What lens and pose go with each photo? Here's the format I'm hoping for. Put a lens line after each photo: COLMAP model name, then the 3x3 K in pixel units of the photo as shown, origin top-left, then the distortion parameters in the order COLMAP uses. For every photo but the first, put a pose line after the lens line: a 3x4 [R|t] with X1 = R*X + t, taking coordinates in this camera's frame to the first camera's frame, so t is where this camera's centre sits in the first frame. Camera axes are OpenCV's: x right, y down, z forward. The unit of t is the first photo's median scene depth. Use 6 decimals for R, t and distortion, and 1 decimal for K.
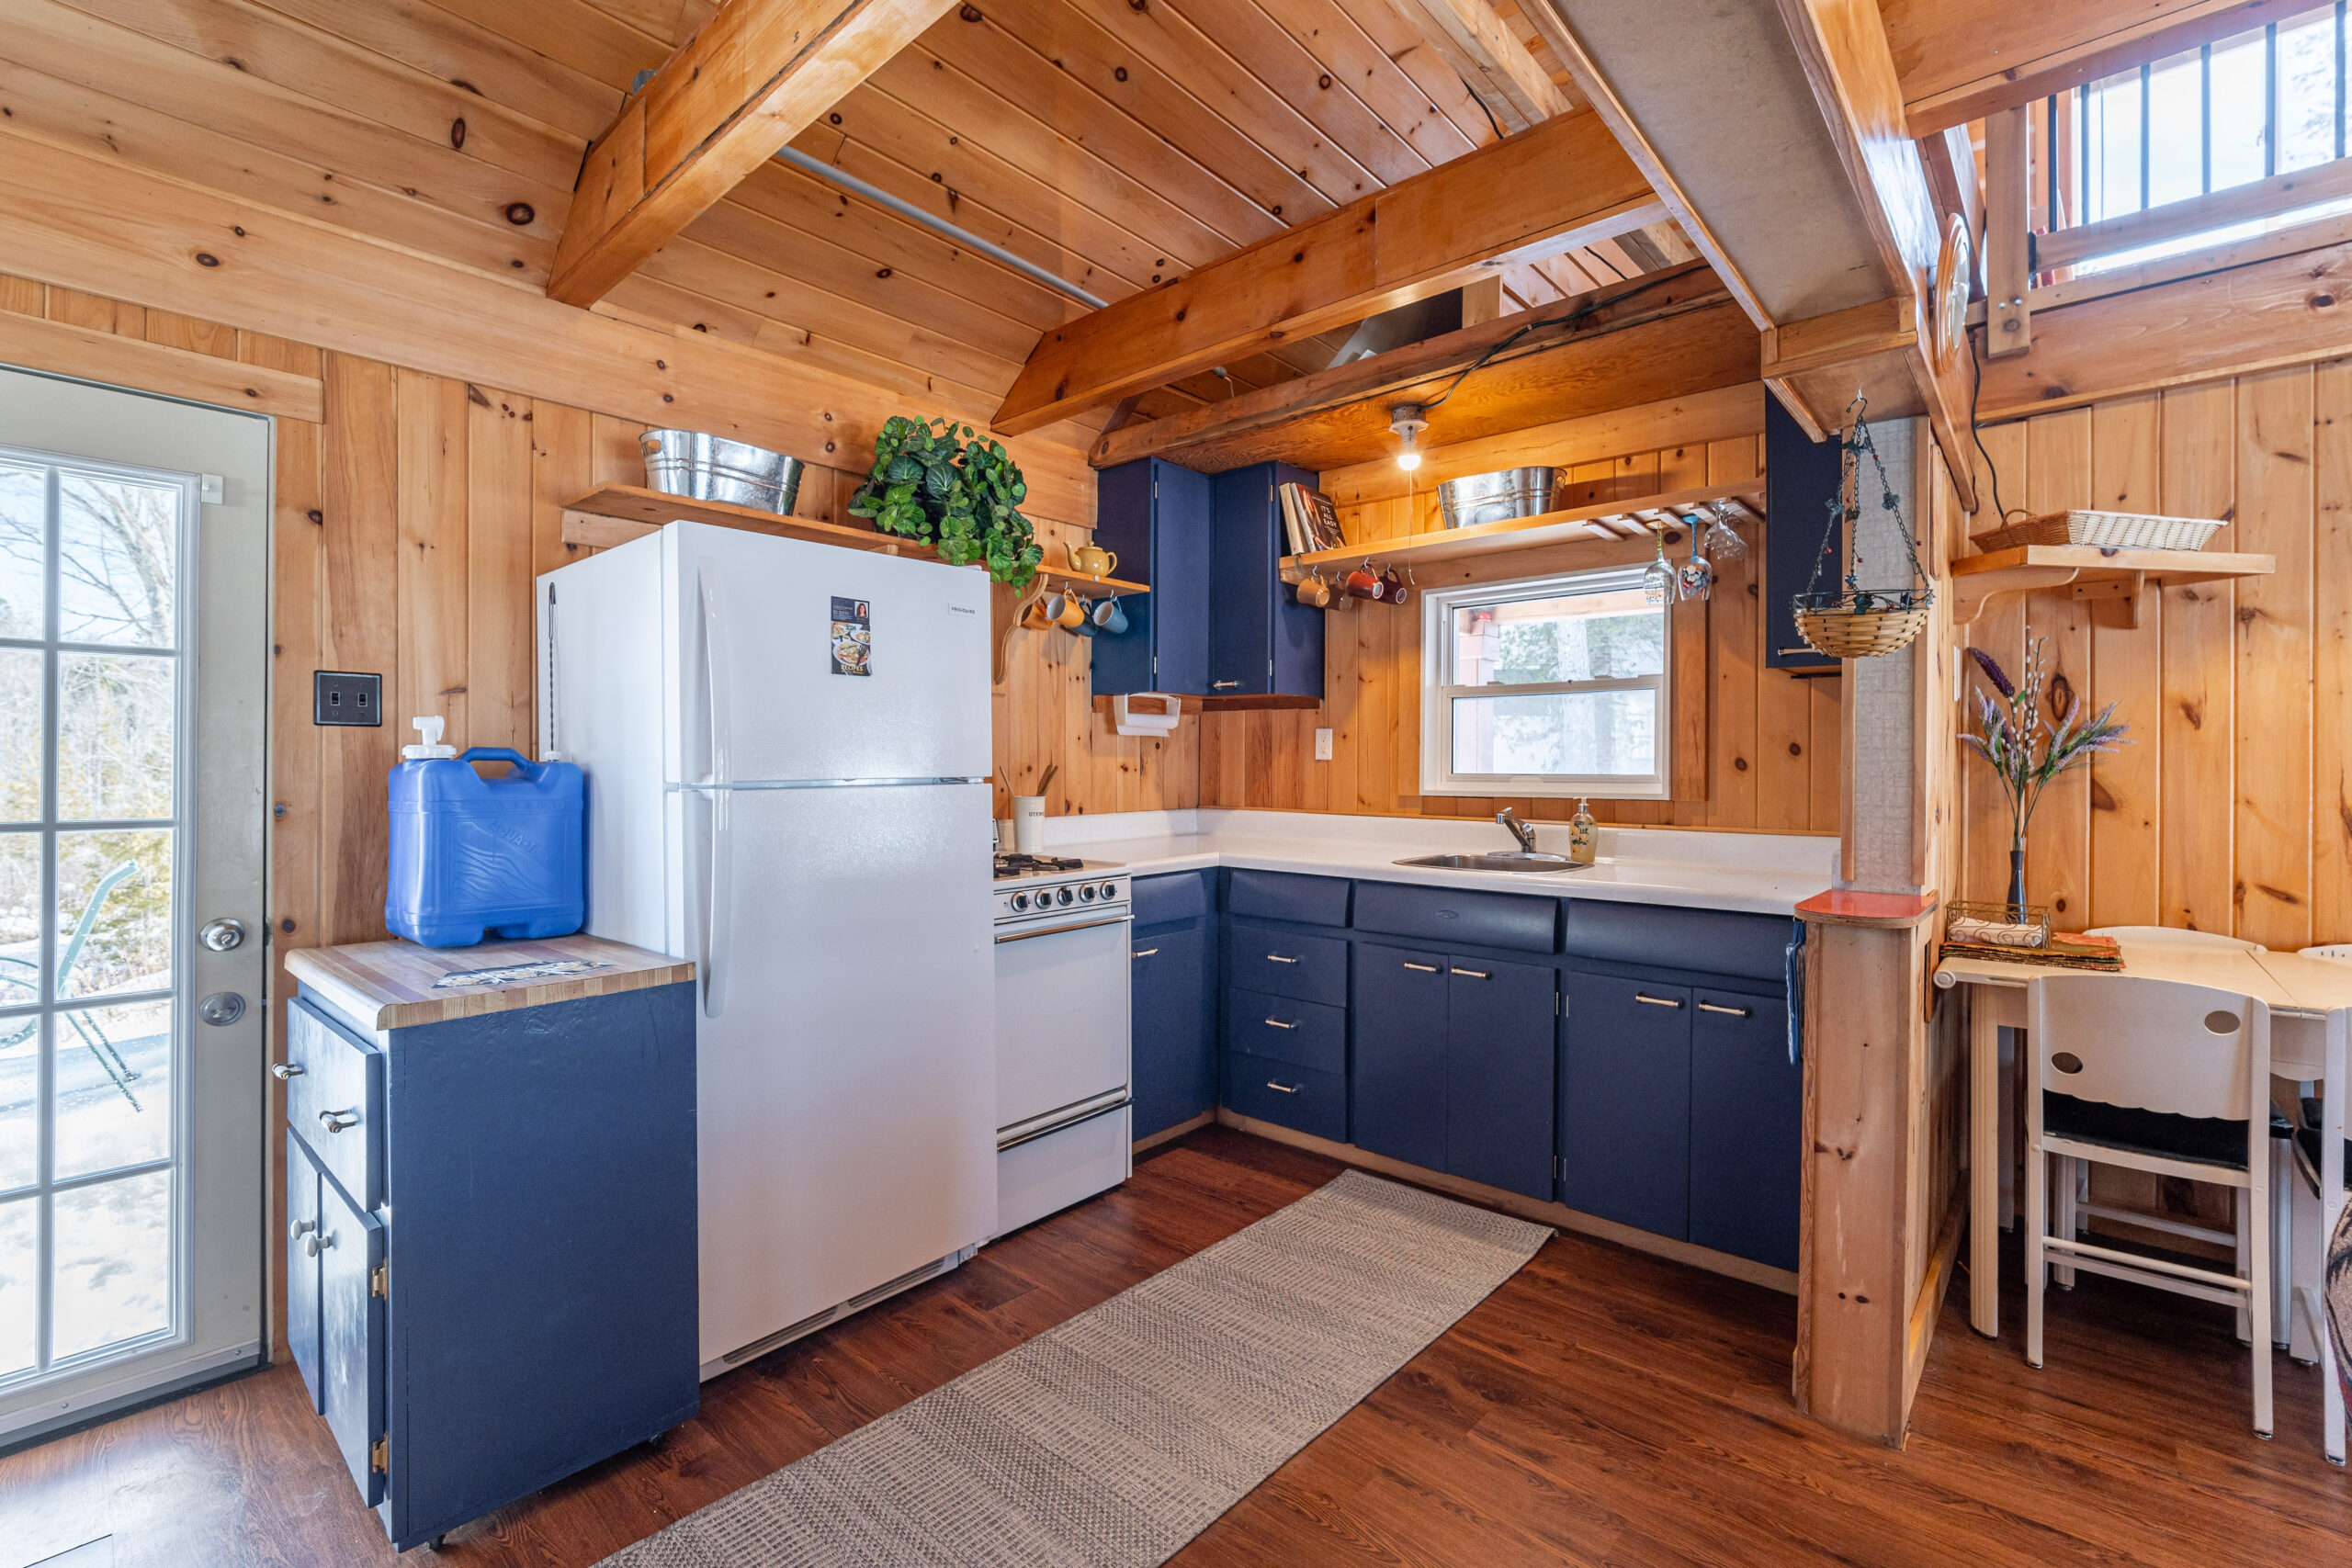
lens RADIAL K [[1040.2, 0, 1189.3], [0, 1040.2, 767.7], [0, 0, 1]] dist [-0.015796, 0.004503]
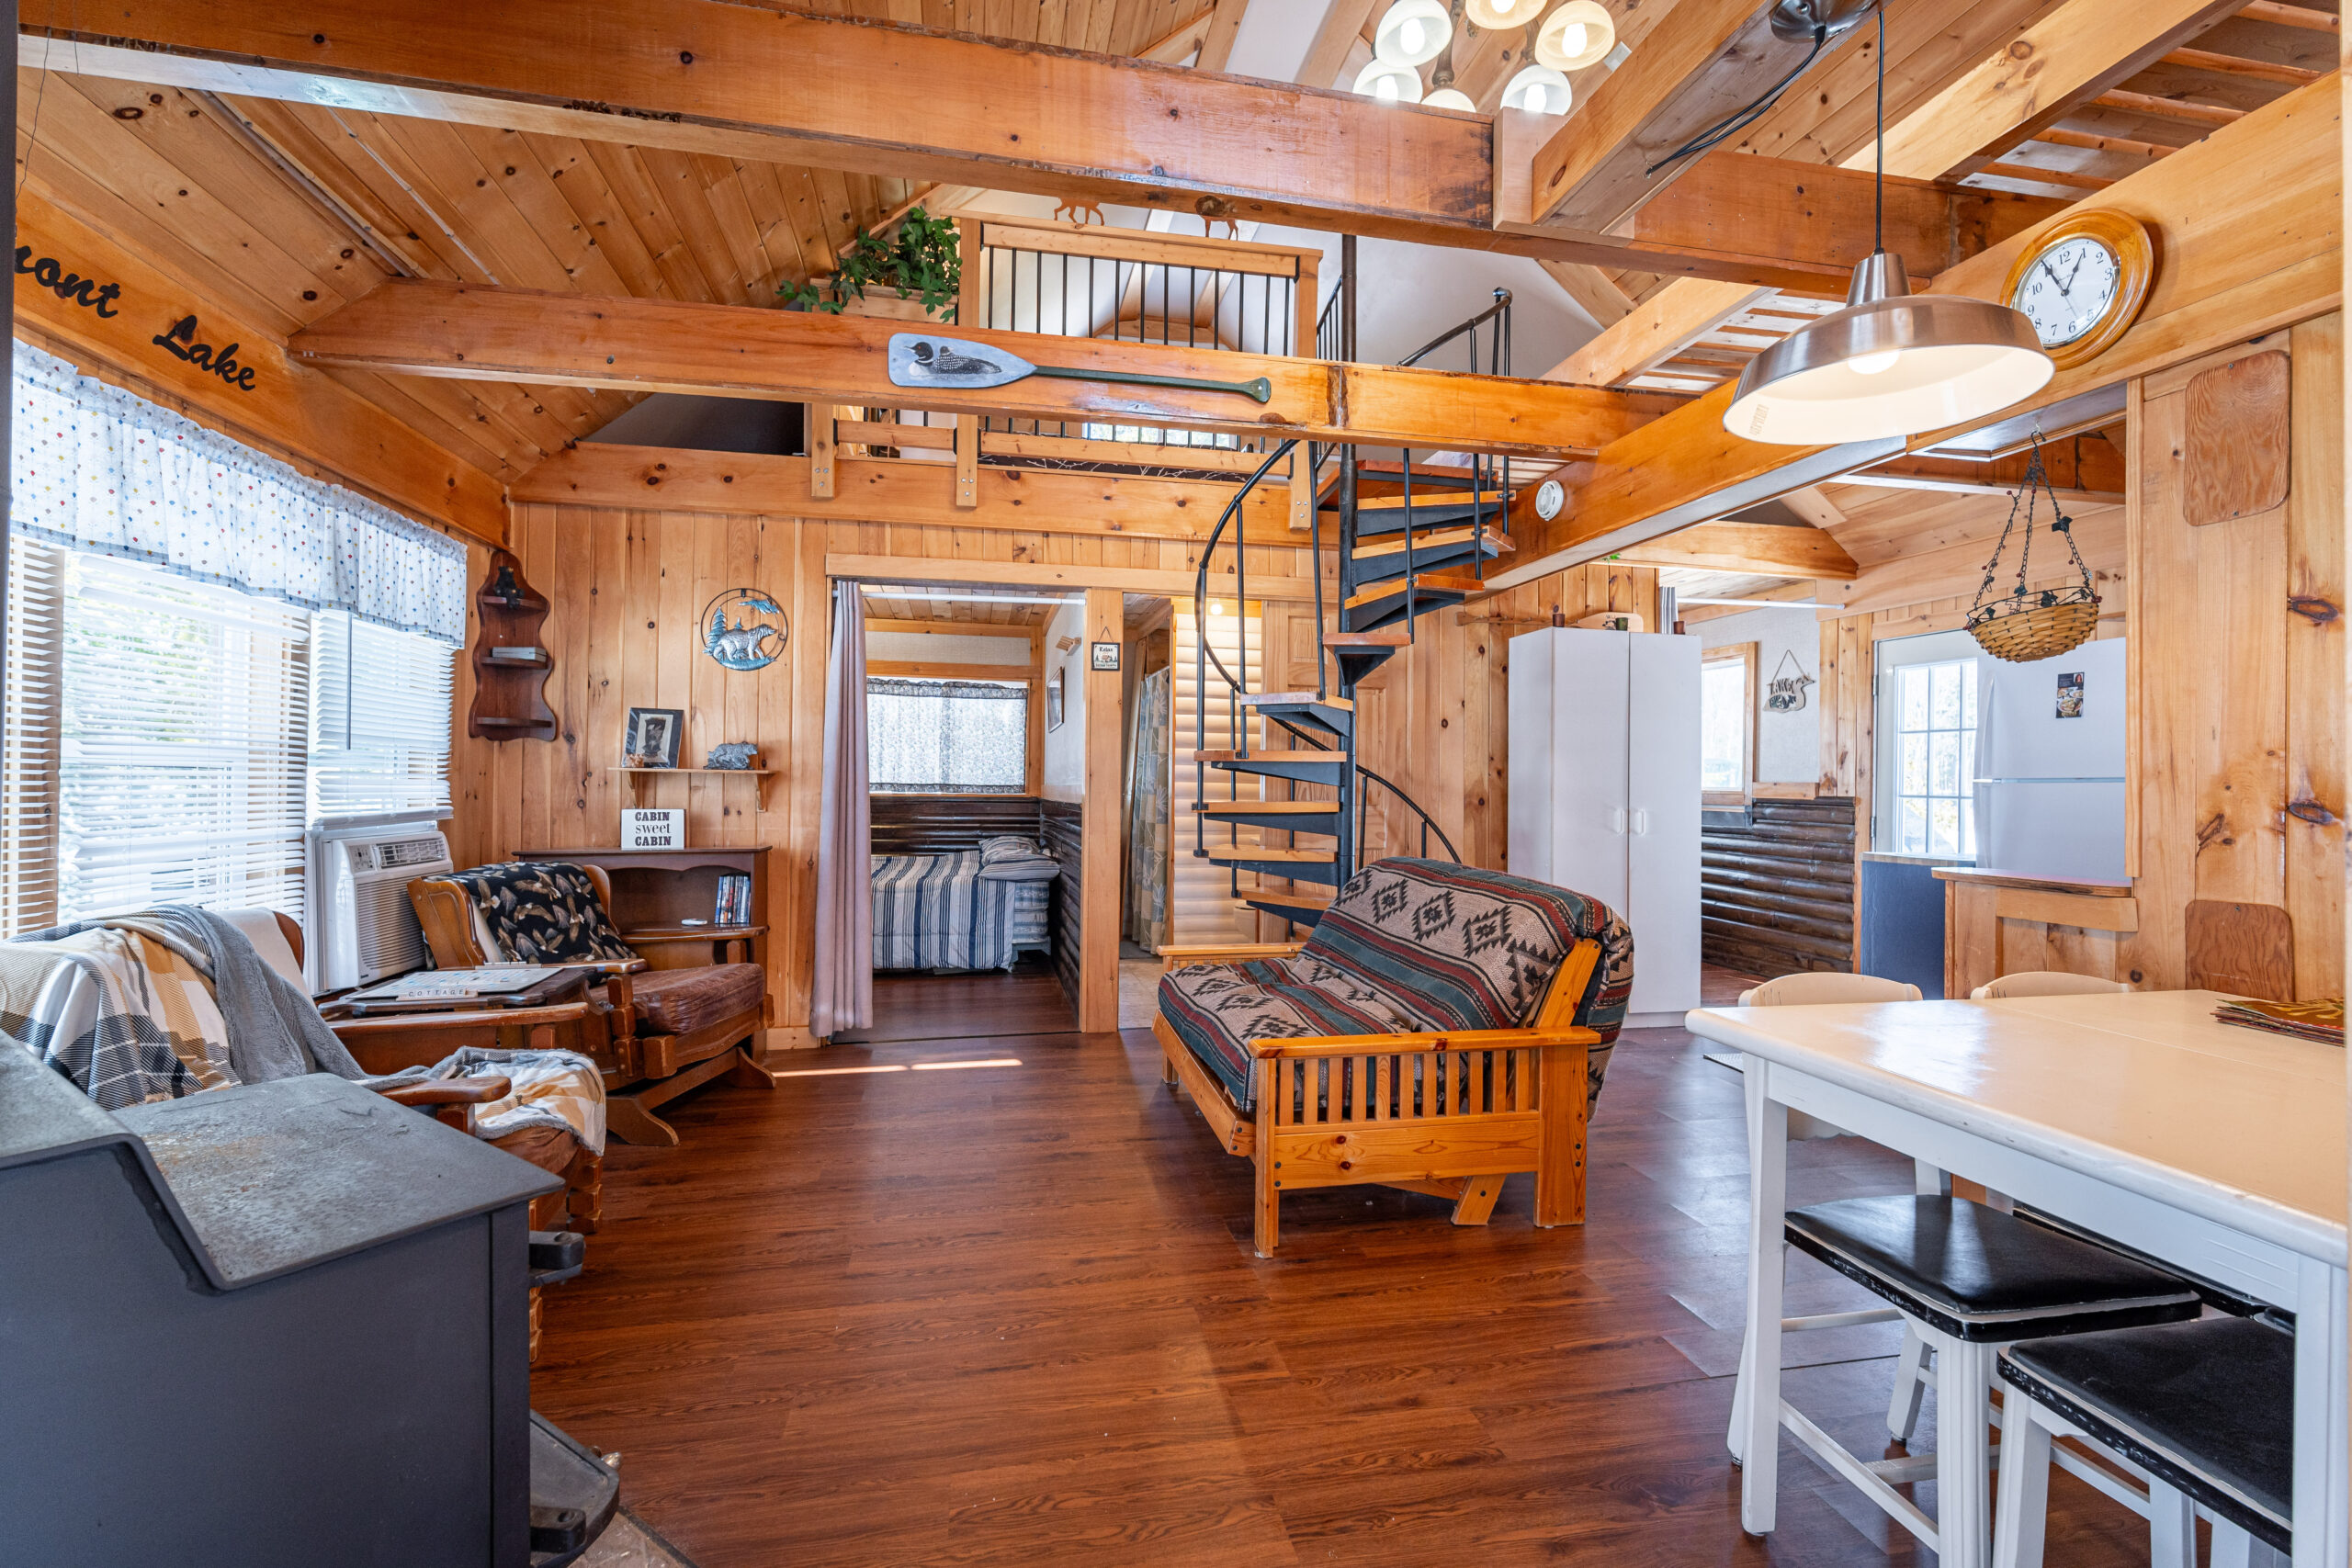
lens RADIAL K [[1040.2, 0, 1200.4], [0, 1040.2, 773.4], [0, 0, 1]] dist [-0.015796, 0.004503]
pose [[-0.589856, -0.014801, -0.807372, 1.517013], [-0.012334, 0.999881, -0.009319, 0.029866], [0.807414, 0.004461, -0.589968, 0.674605]]
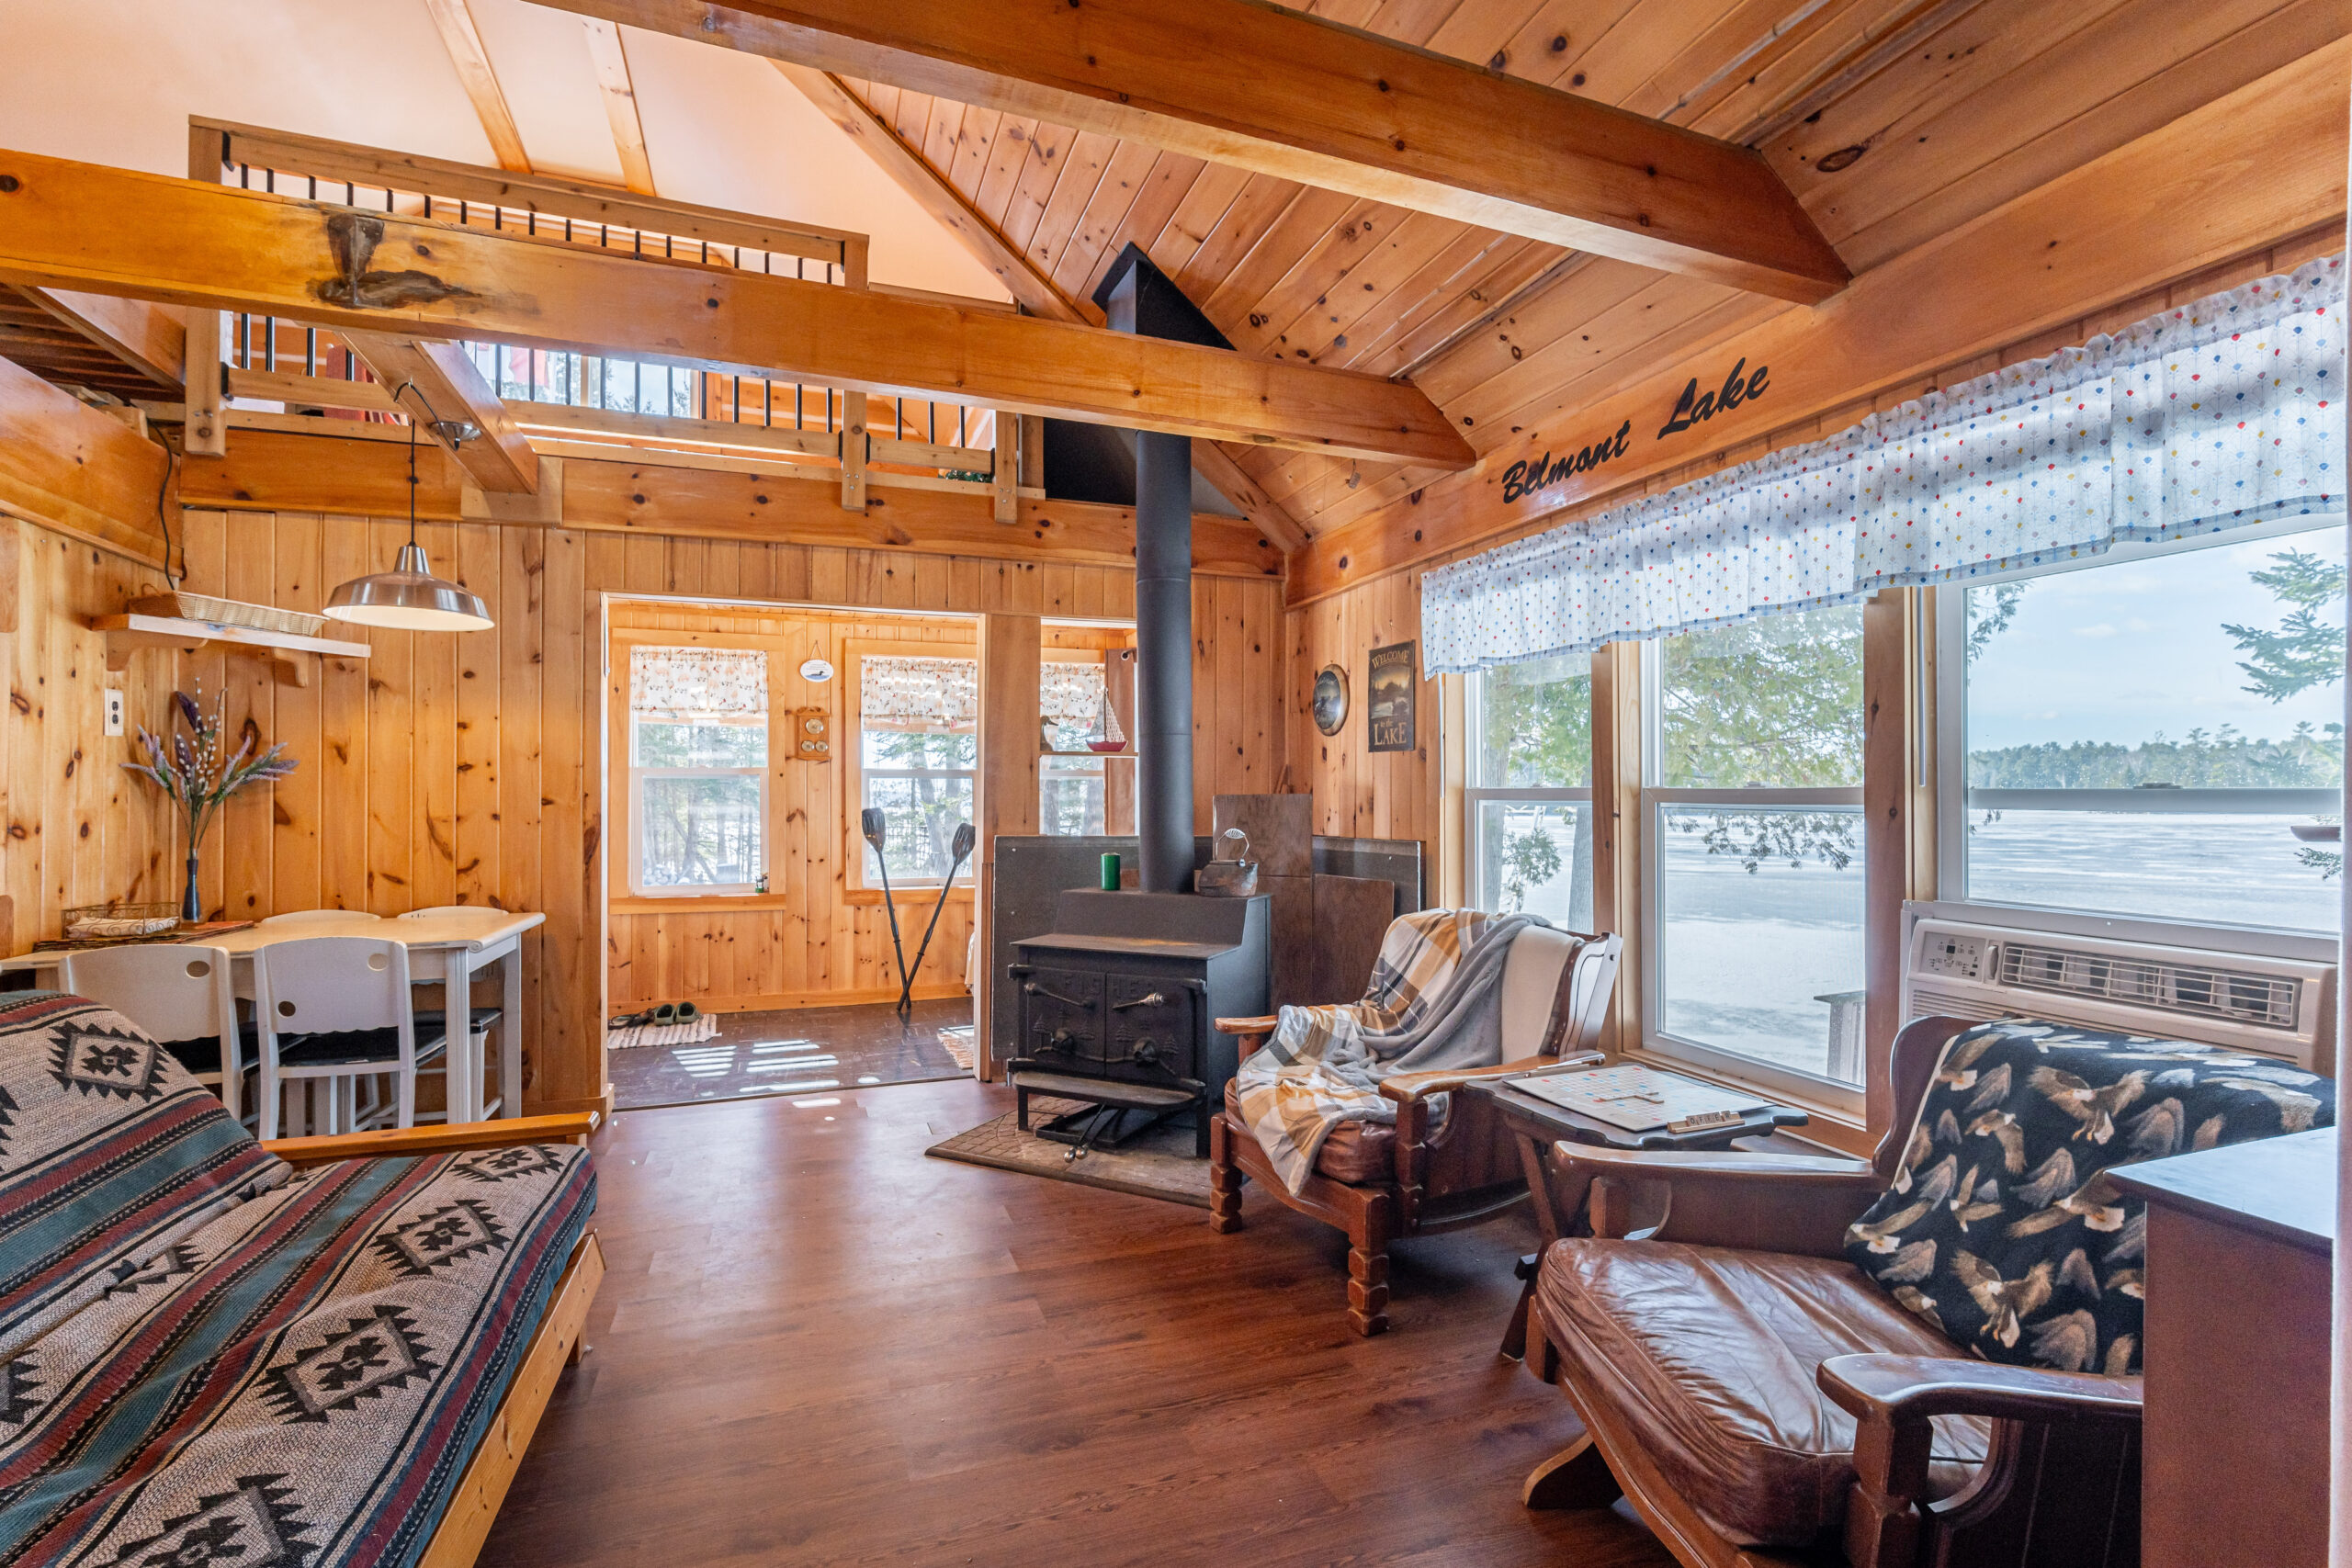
lens RADIAL K [[1040.2, 0, 1182.7], [0, 1040.2, 783.6], [0, 0, 1]] dist [-0.015796, 0.004503]
pose [[0.463610, 0.005570, 0.886022, 0.255713], [0.005487, 0.999943, -0.009158, 0.007276], [-0.886022, 0.009108, 0.463553, -0.599983]]
